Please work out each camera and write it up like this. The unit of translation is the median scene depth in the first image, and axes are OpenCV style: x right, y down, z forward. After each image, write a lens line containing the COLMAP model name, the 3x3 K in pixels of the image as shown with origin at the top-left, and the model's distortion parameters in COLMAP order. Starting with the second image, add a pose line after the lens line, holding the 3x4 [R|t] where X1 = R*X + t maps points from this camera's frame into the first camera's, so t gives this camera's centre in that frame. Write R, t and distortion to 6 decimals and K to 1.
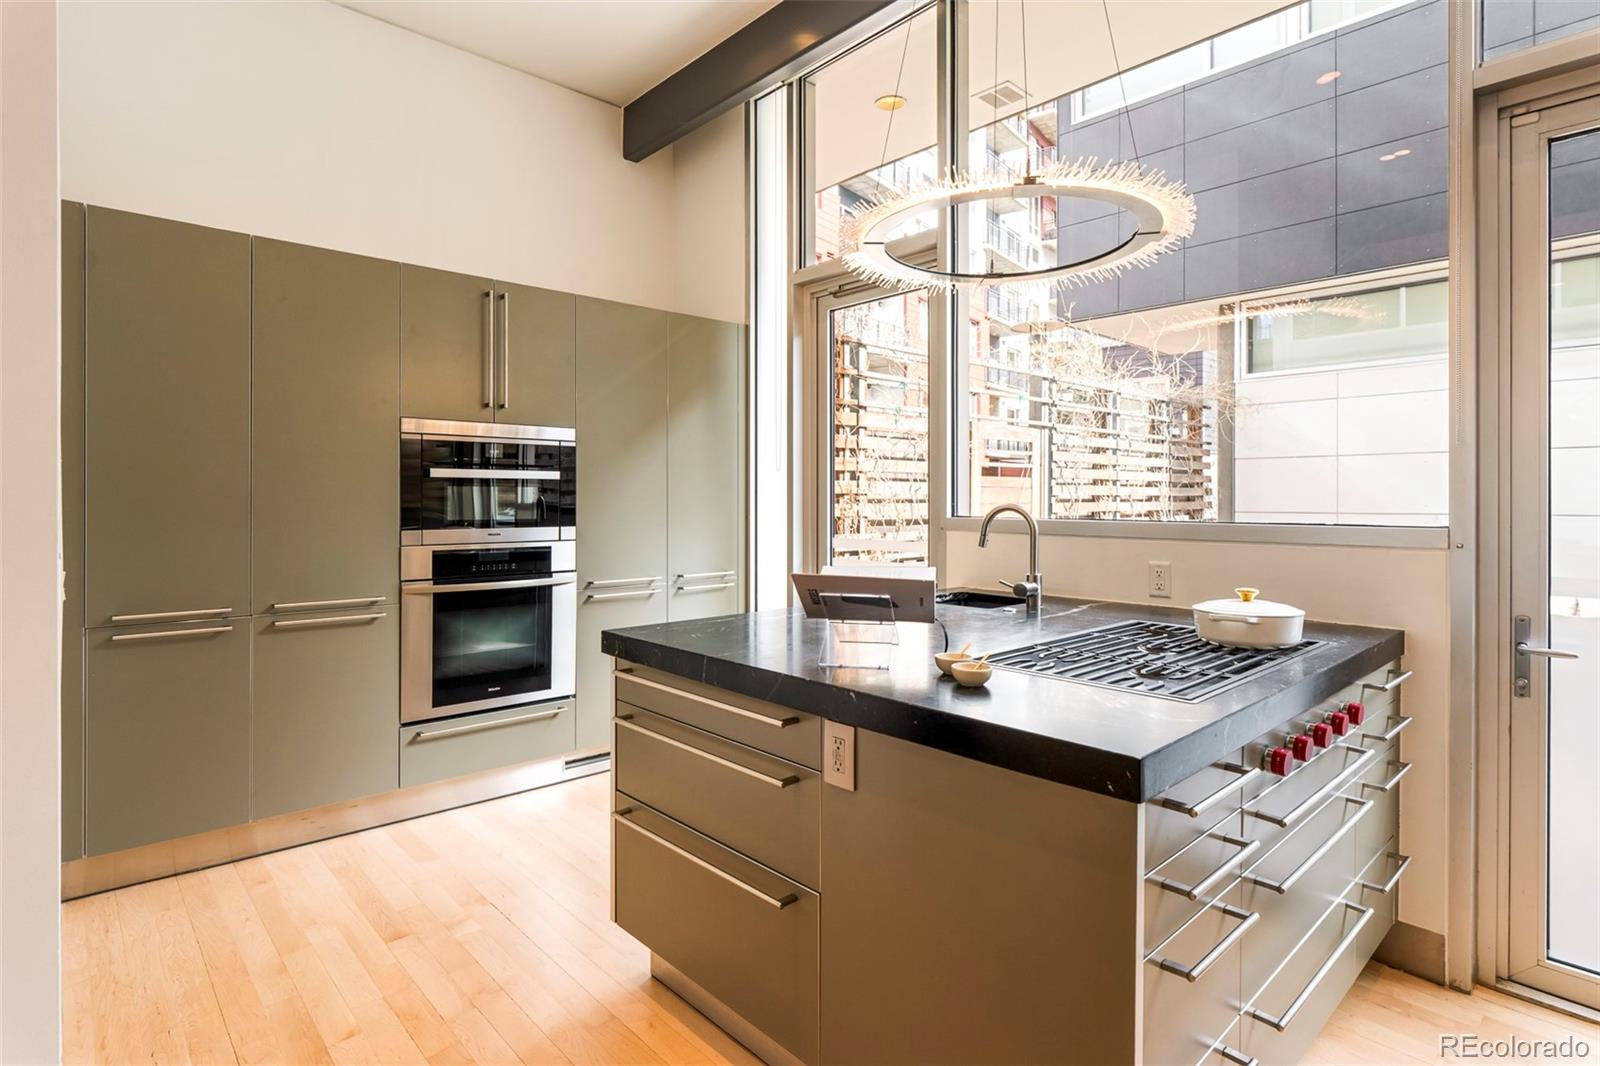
lens RADIAL K [[820.1, 0, 795.5], [0, 820.1, 508.7], [0, 0, 1]] dist [0.002900, -0.000196]
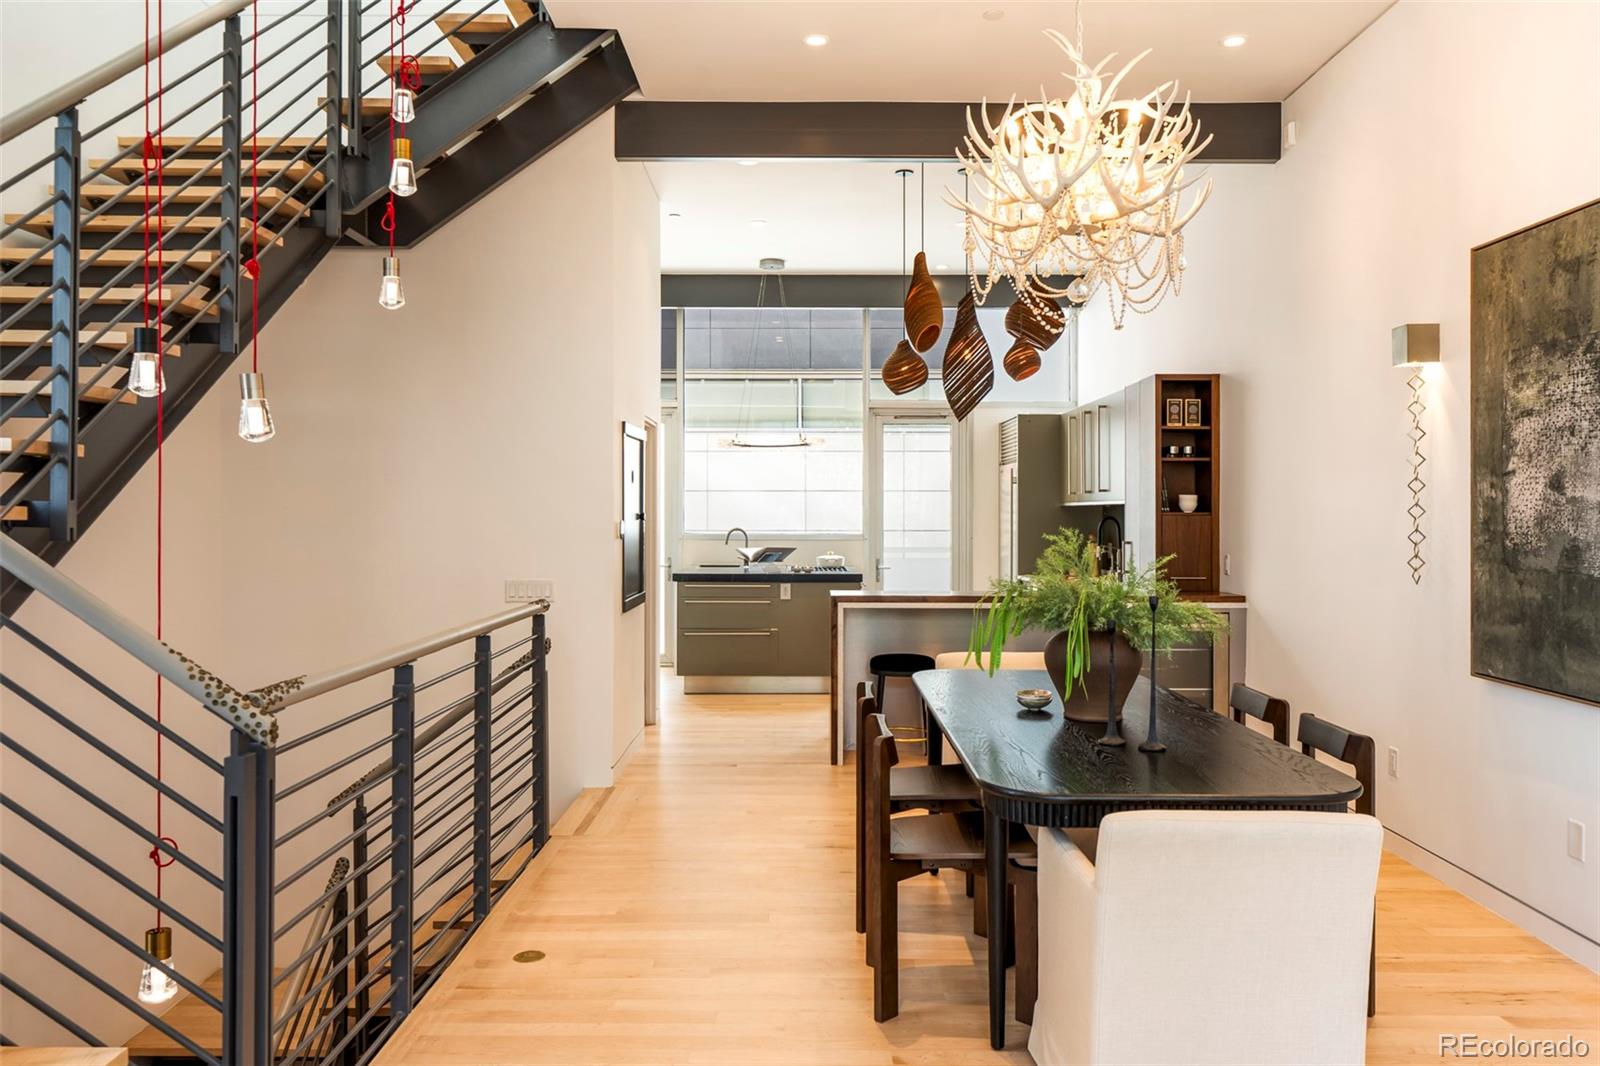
lens RADIAL K [[1159.3, 0, 797.7], [0, 1159.3, 525.3], [0, 0, 1]] dist [-0.009878, 0.007624]
pose [[0.689832, -0.007431, 0.723931, -0.889145], [0.008744, 0.999960, 0.001931, -0.006984], [-0.723917, 0.004998, 0.689869, -0.655702]]
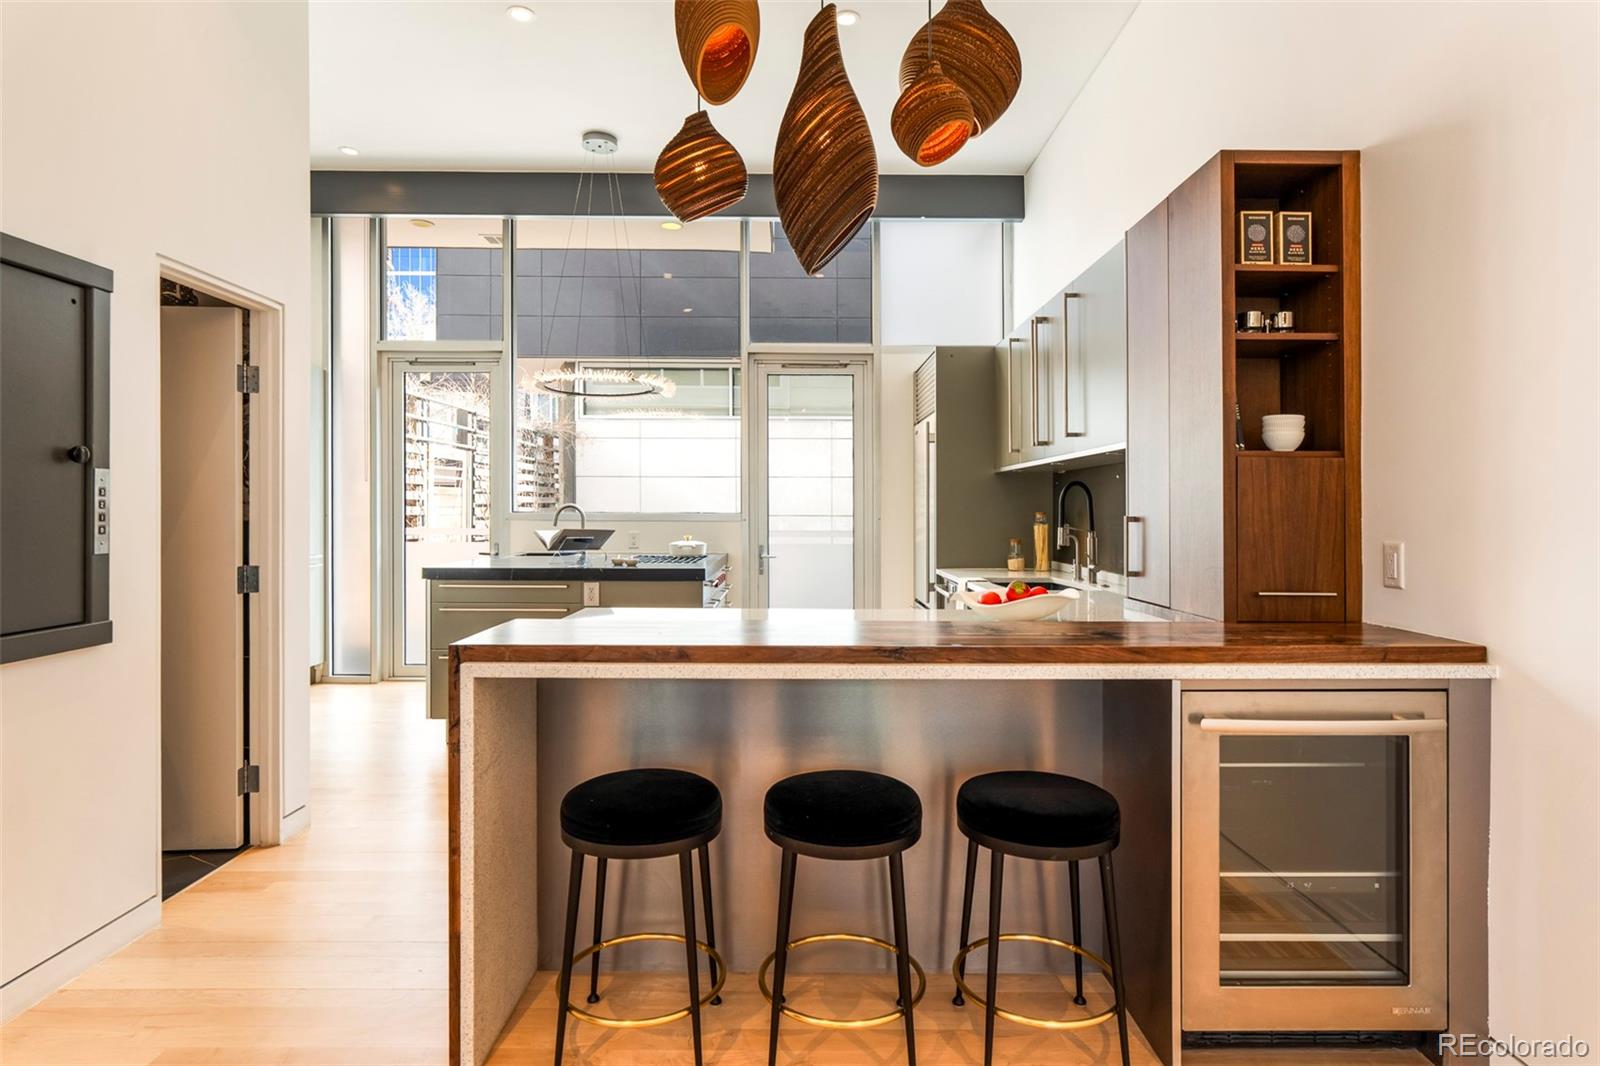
lens RADIAL K [[854.8, 0, 808.0], [0, 854.8, 495.6], [0, 0, 1]] dist [-0.003358, 0.000273]
pose [[0.669089, 0.012921, 0.743070, -0.347559], [0.006687, 0.999704, -0.023405, 0.010151], [-0.743152, 0.020629, 0.668804, -0.315029]]
